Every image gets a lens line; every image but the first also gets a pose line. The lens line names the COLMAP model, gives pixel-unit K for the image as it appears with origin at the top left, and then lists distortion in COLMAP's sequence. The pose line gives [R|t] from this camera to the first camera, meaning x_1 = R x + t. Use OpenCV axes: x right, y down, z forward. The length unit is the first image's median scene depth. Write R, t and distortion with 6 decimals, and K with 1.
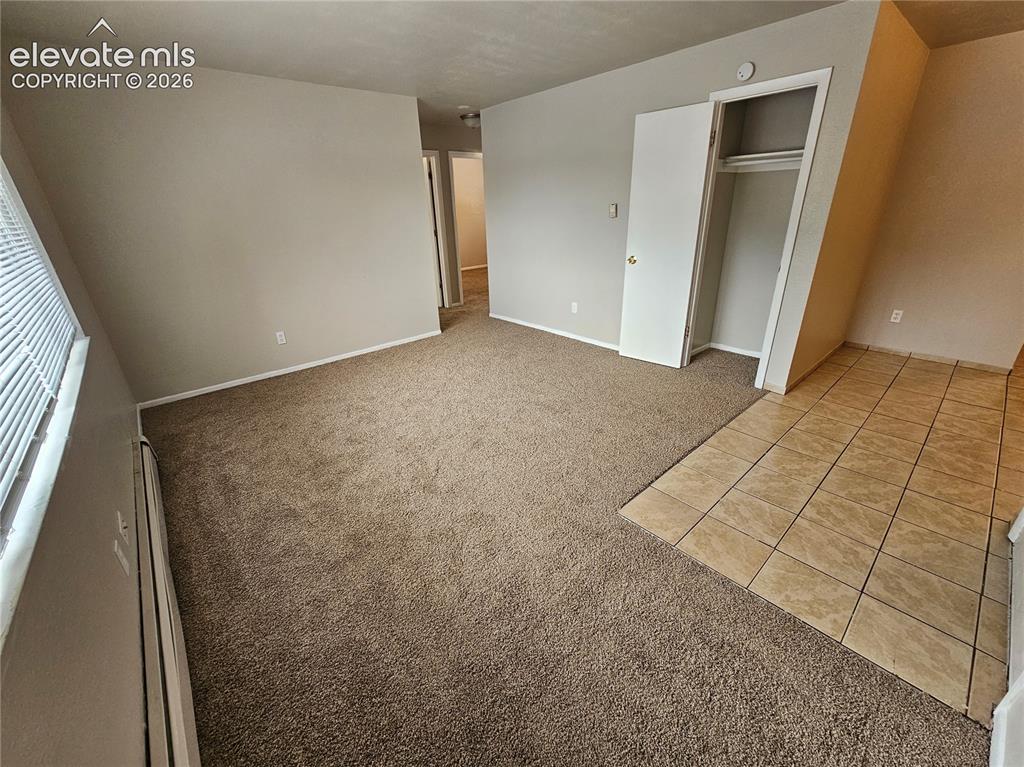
lens RADIAL K [[419.5, 0, 509.4], [0, 419.5, 382.5], [0, 0, 1]] dist [-0.003498, -0.000038]
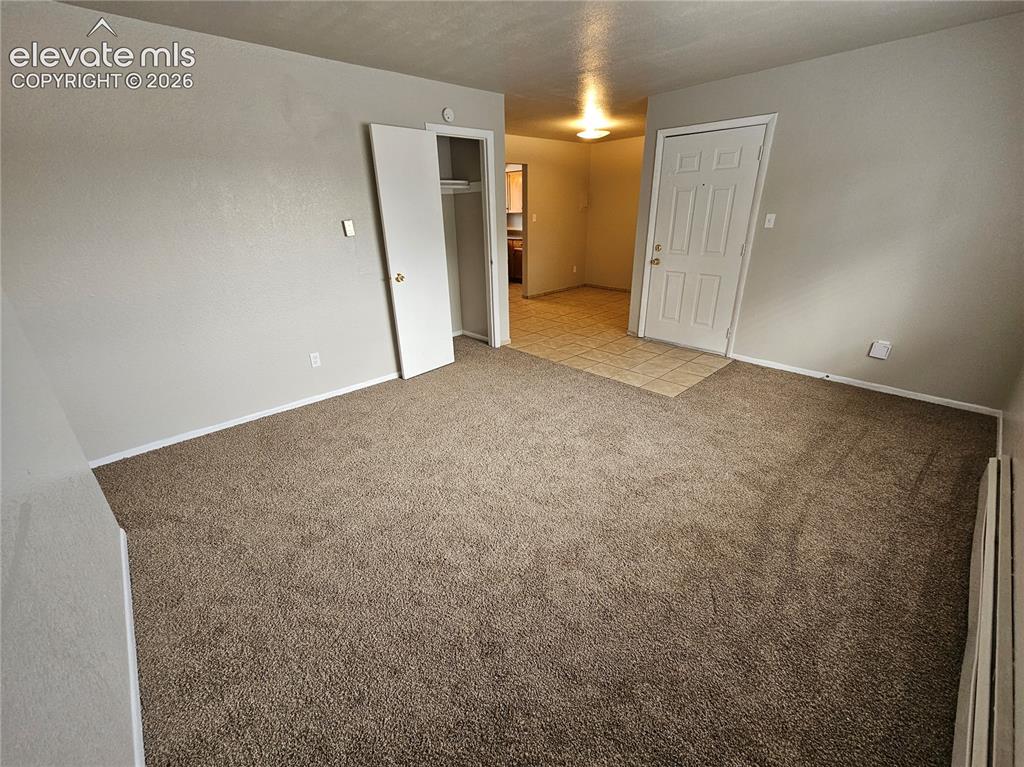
lens RADIAL K [[419.5, 0, 509.4], [0, 419.5, 382.5], [0, 0, 1]] dist [-0.003498, -0.000038]
pose [[-0.015941, -0.352778, 0.935571, -0.981549], [0.423166, 0.845380, 0.325979, -0.426013], [-0.905912, 0.401098, 0.135808, 1.069590]]
